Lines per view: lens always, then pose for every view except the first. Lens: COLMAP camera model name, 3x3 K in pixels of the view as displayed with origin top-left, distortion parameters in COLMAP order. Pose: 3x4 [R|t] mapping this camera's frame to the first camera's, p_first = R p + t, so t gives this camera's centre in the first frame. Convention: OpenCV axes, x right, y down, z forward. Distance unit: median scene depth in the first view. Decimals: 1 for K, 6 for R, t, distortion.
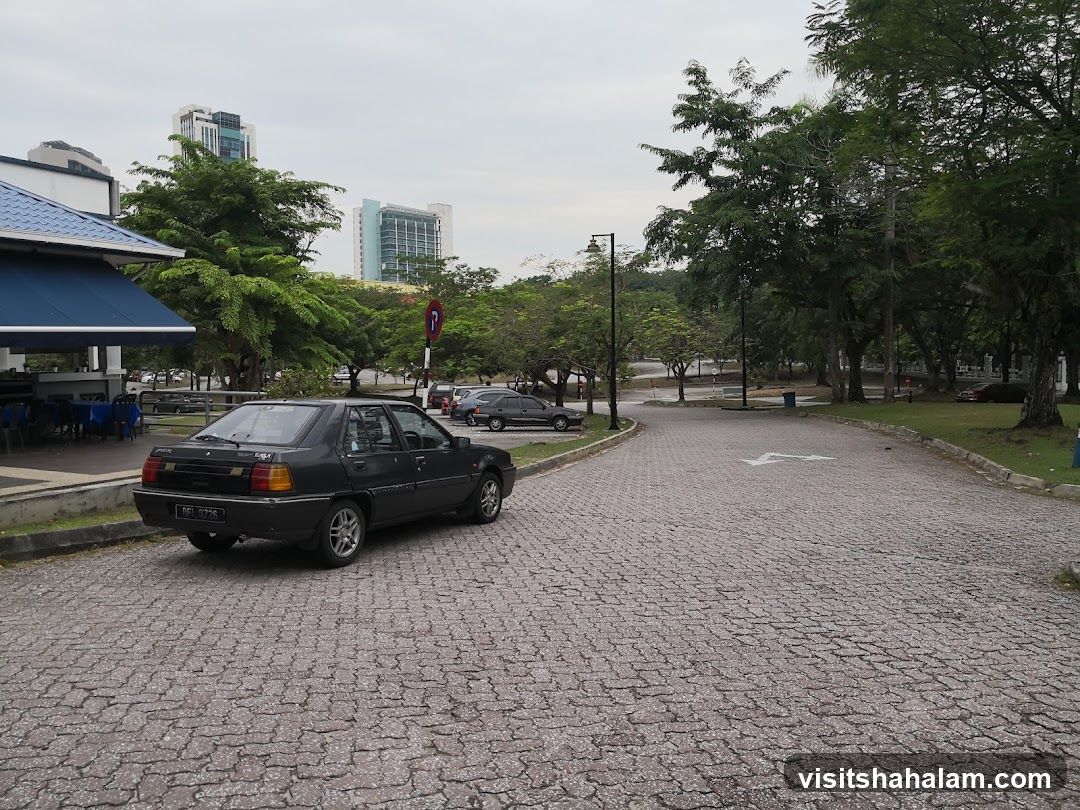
lens RADIAL K [[844.6, 0, 540.0], [0, 844.6, 405.0], [0, 0, 1]] dist [0.083242, -0.149393]
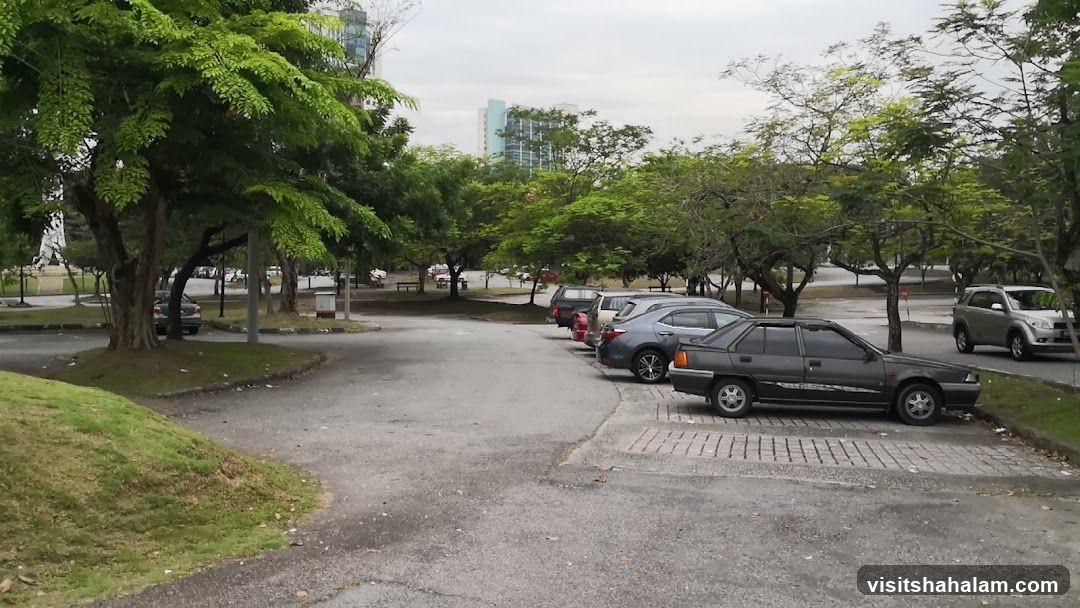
lens RADIAL K [[879.2, 0, 540.0], [0, 879.2, 304.0], [0, 0, 1]] dist [0.002245, 0.000200]
pose [[0.989897, 0.023299, -0.139864, -0.038073], [-0.024520, 0.999675, -0.007015, -0.006121], [0.139655, 0.010373, 0.990146, 0.277439]]
